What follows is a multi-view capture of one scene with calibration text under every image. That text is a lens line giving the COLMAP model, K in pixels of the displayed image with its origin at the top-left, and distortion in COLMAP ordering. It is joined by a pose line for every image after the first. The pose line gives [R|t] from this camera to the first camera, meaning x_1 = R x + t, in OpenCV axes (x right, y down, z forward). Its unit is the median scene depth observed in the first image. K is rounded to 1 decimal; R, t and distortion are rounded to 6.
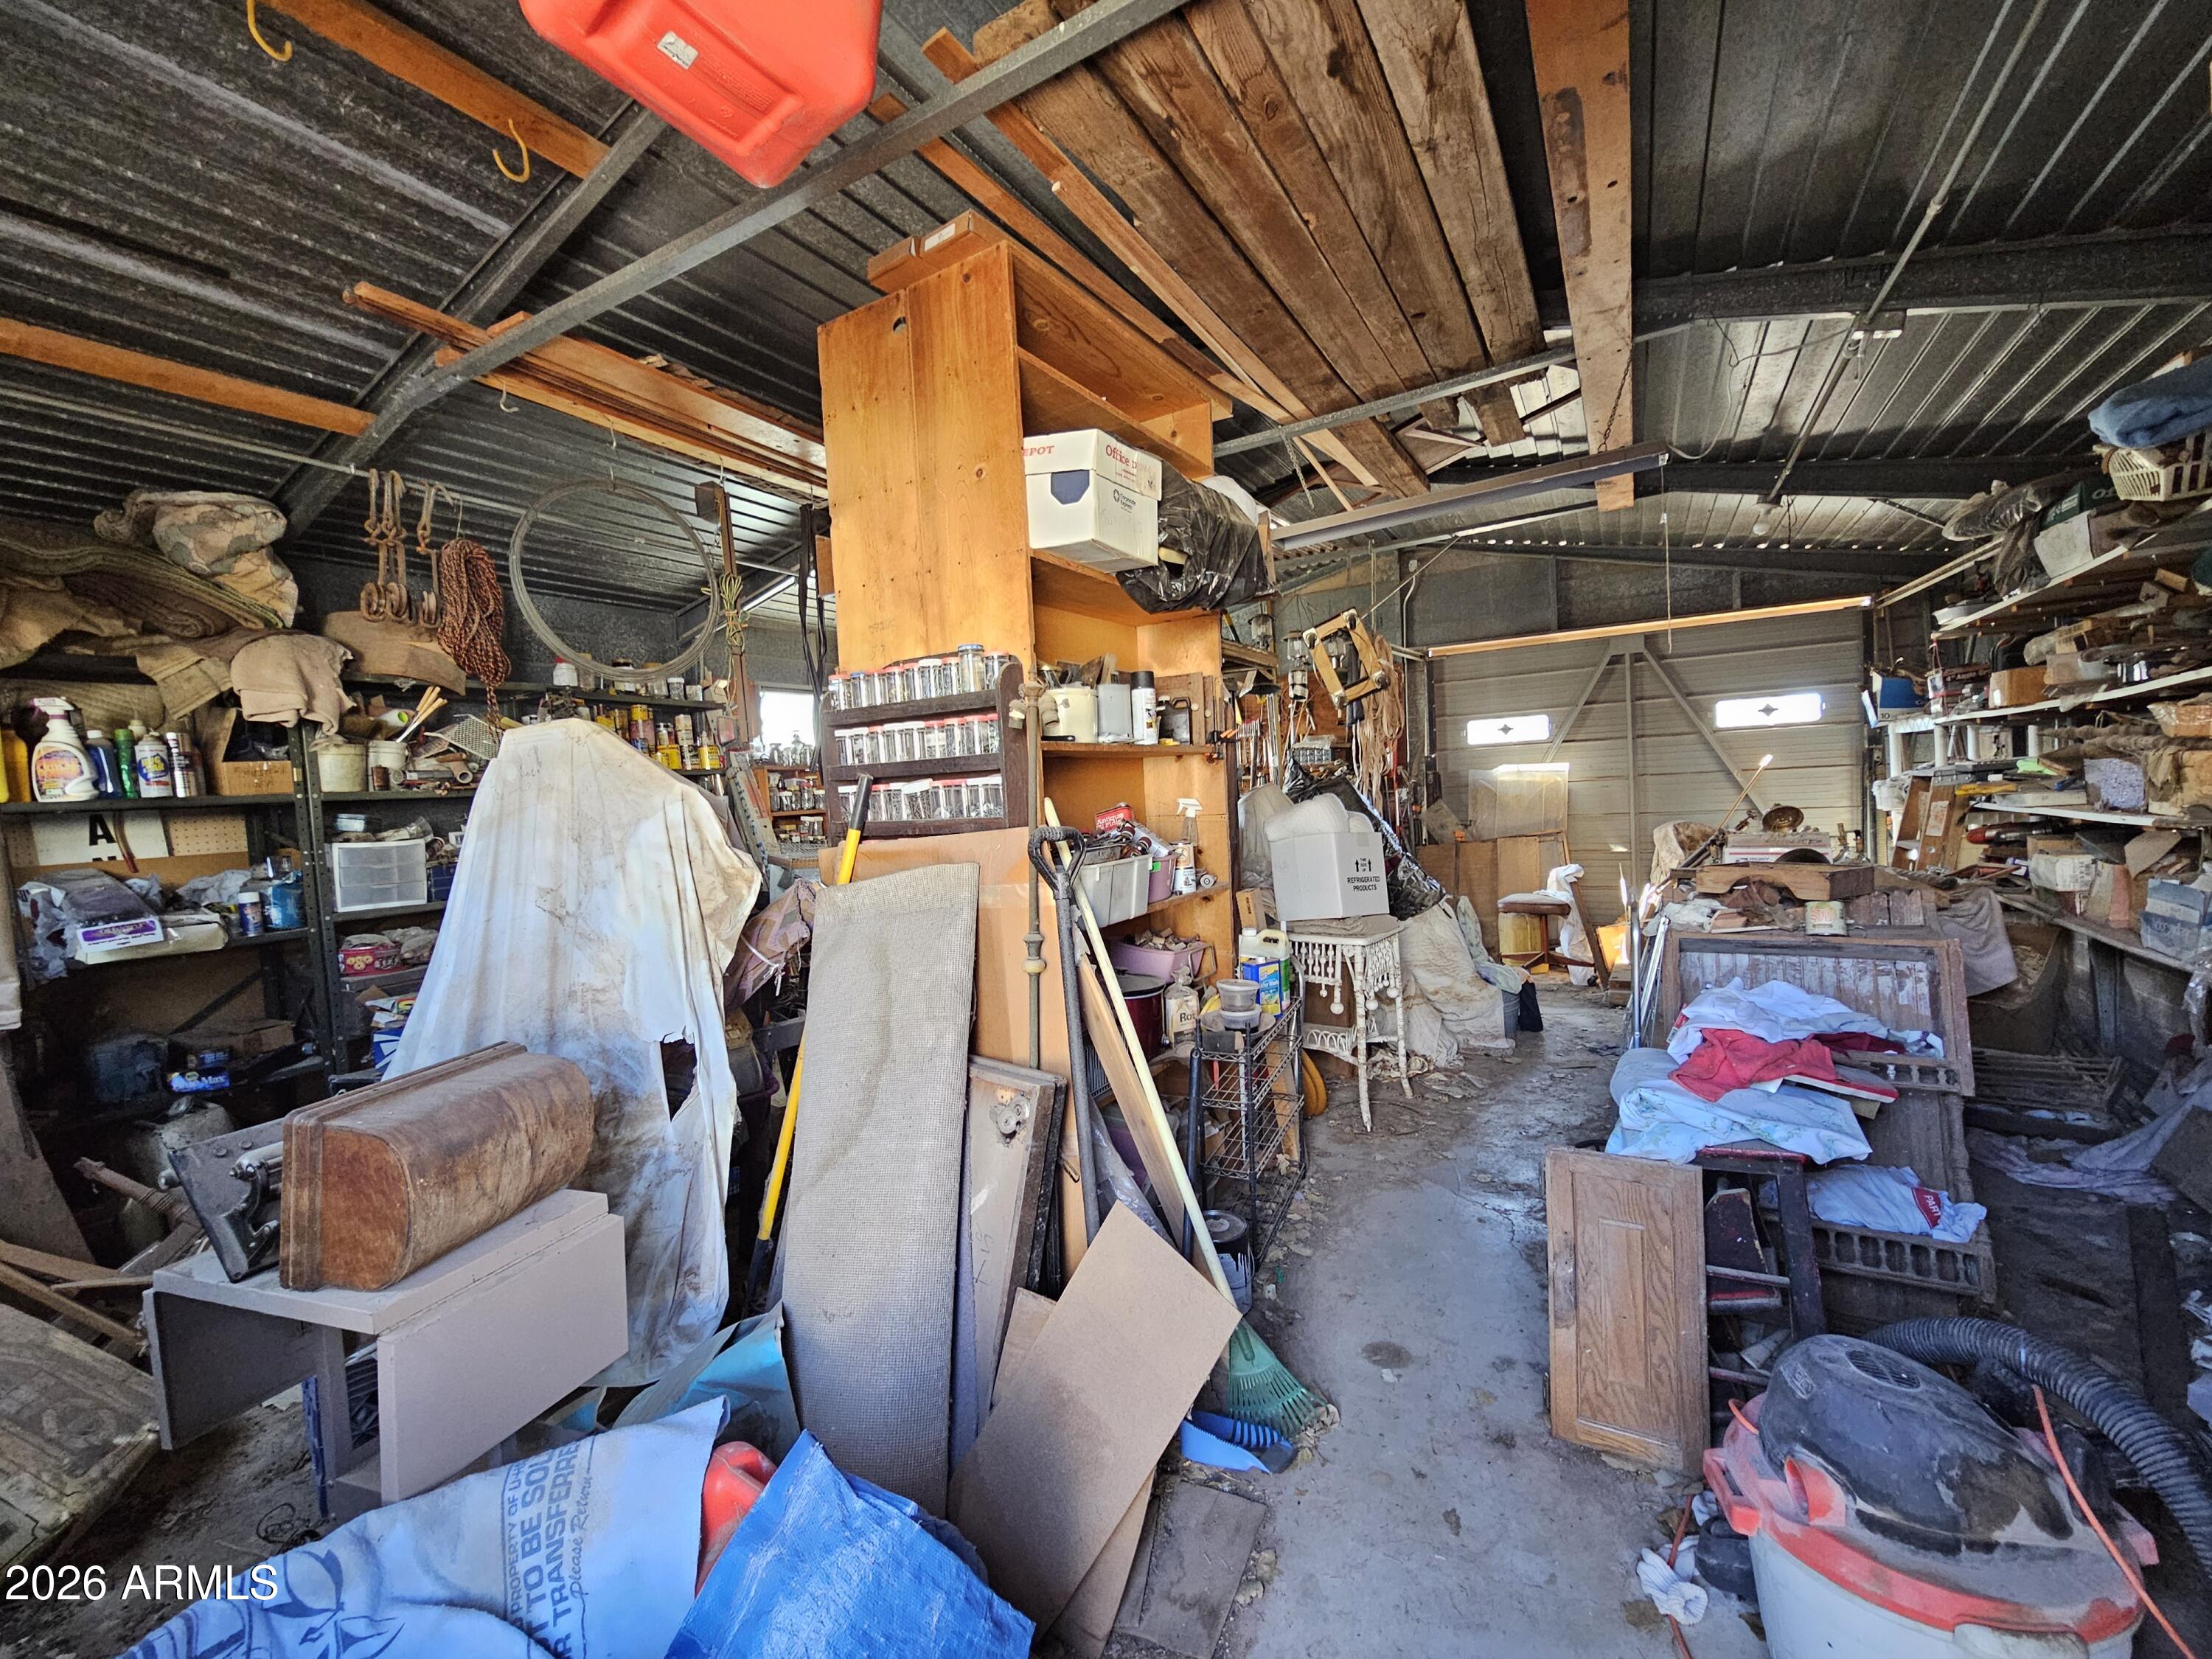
lens RADIAL K [[892.6, 0, 1109.0], [0, 892.6, 829.5], [0, 0, 1]] dist [-0.000175, 0.000570]
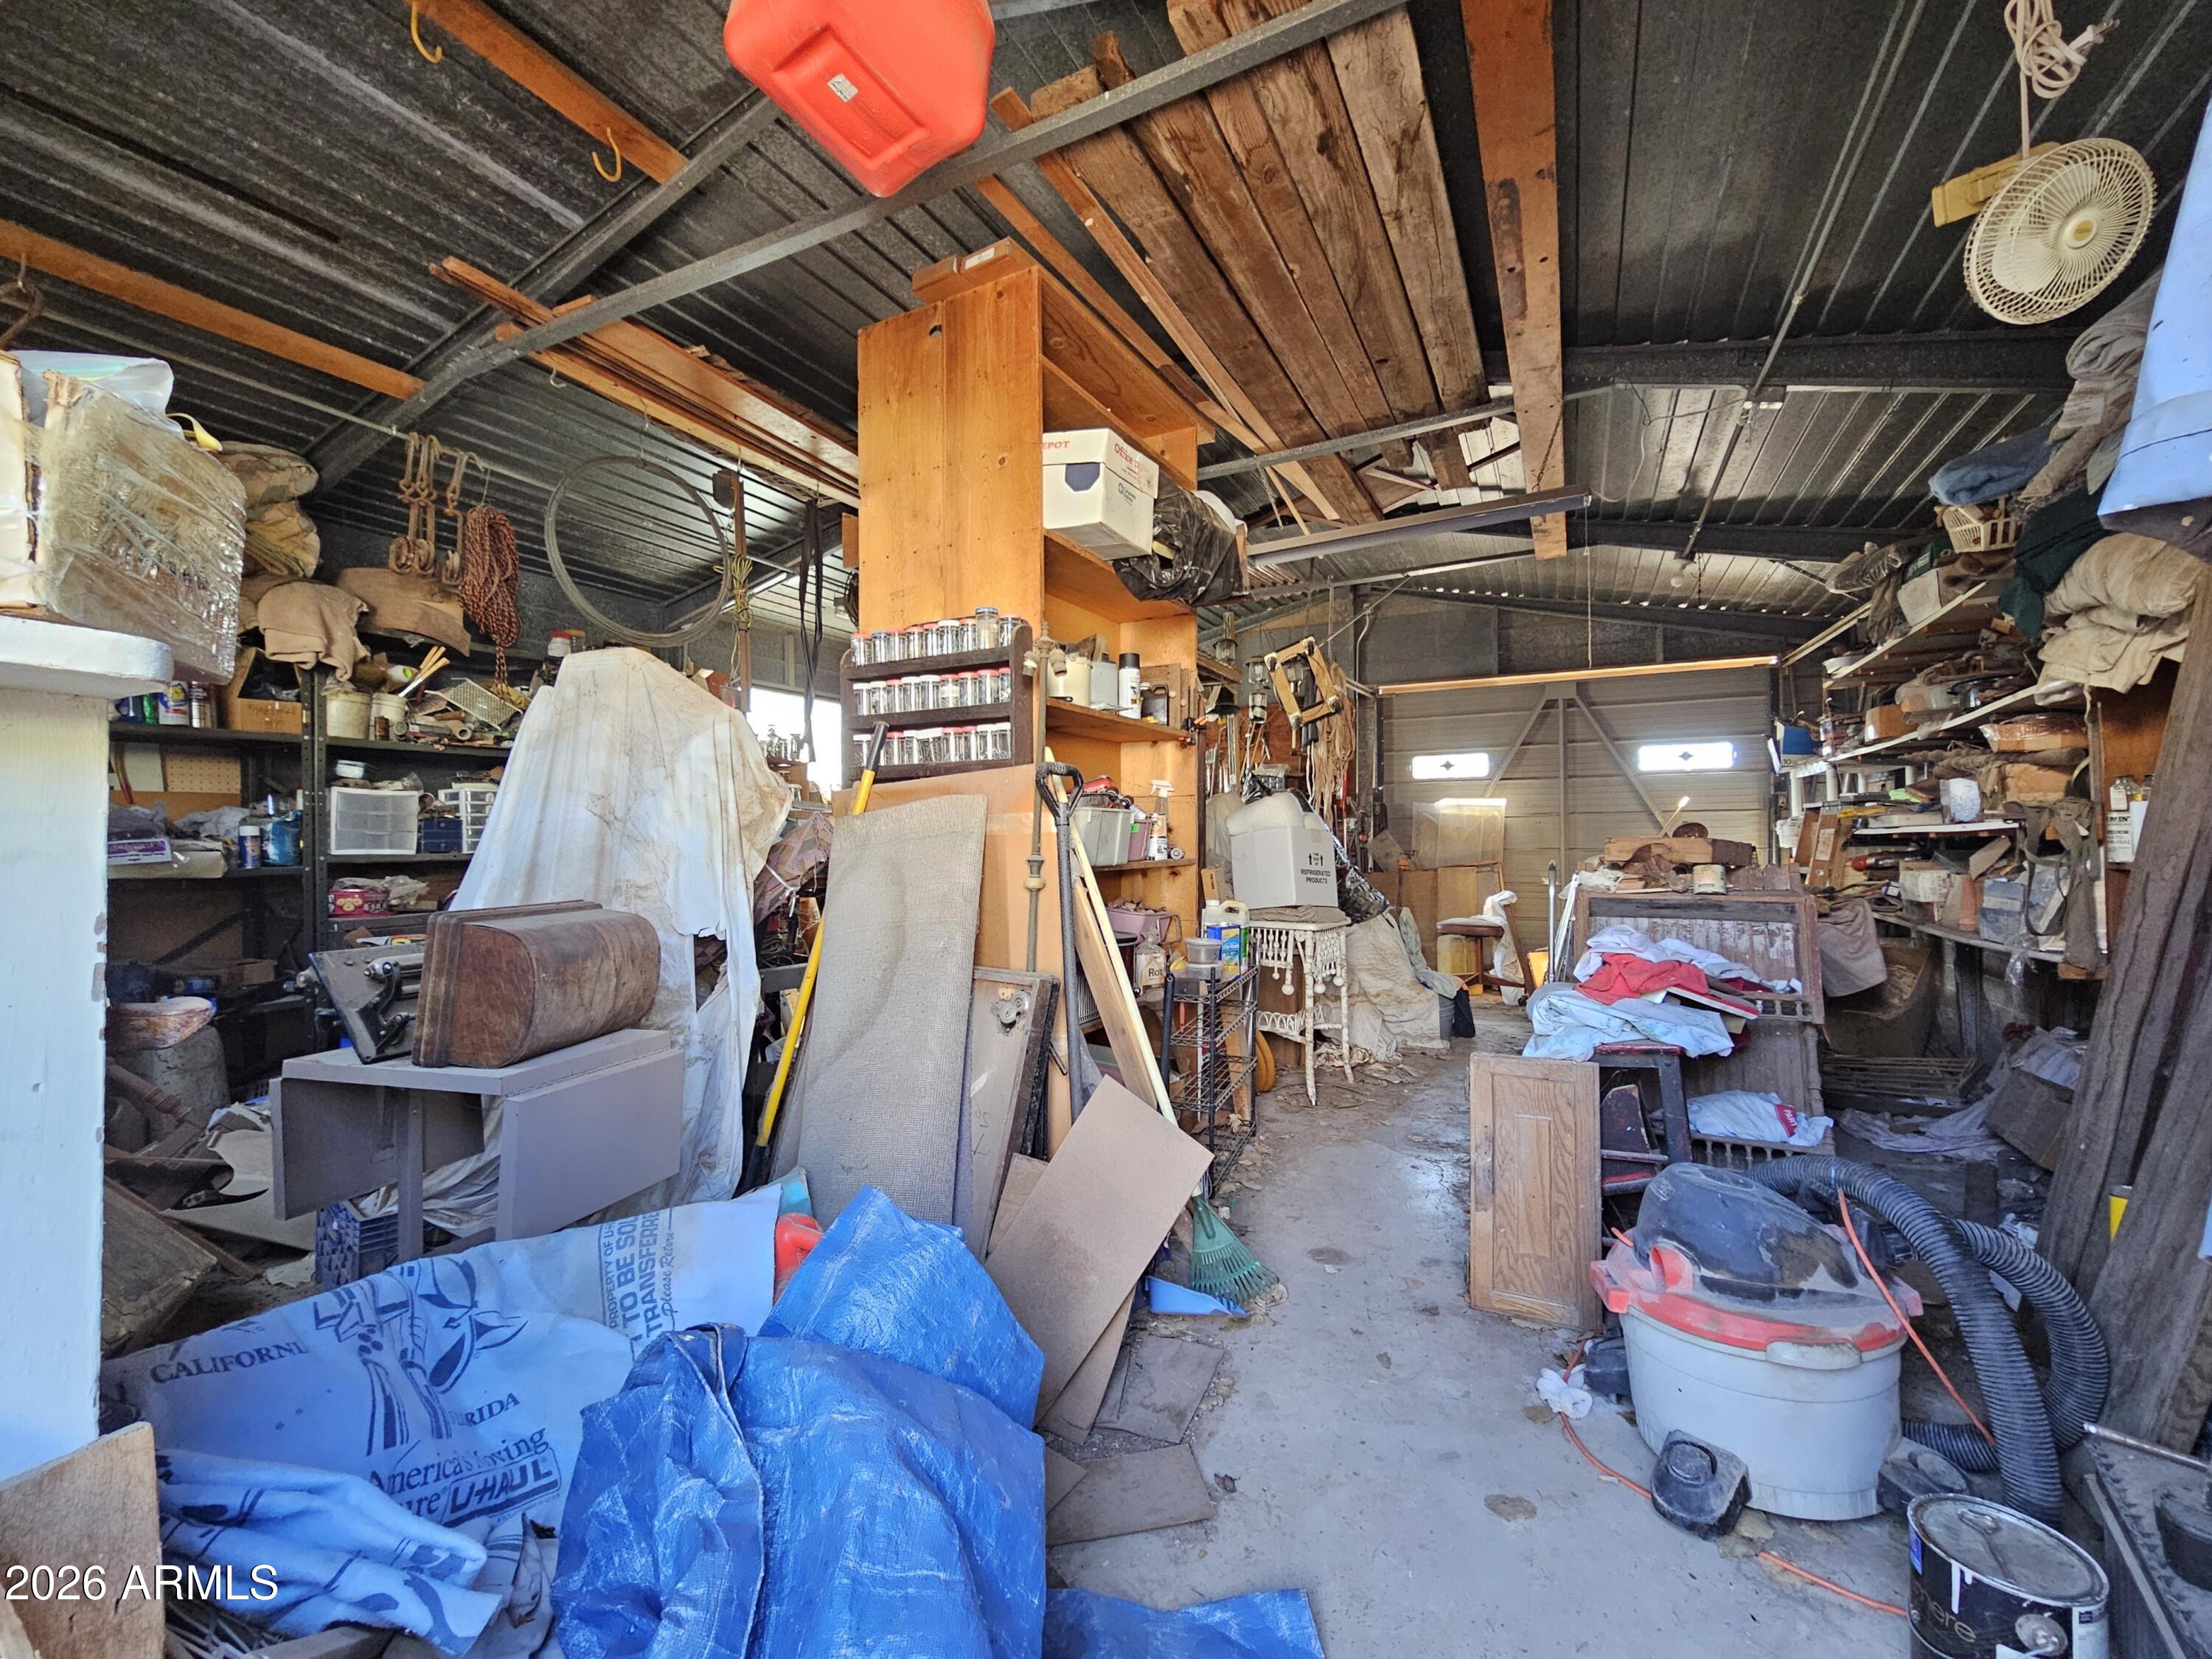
lens RADIAL K [[904.7, 0, 1103.4], [0, 904.7, 831.3], [0, 0, 1]] dist [0.000153, 0.000704]
pose [[0.997492, 0.046677, 0.053203, -0.046741], [-0.043958, 0.997722, -0.051169, 0.107928], [-0.055471, 0.048702, 0.997272, -0.118170]]
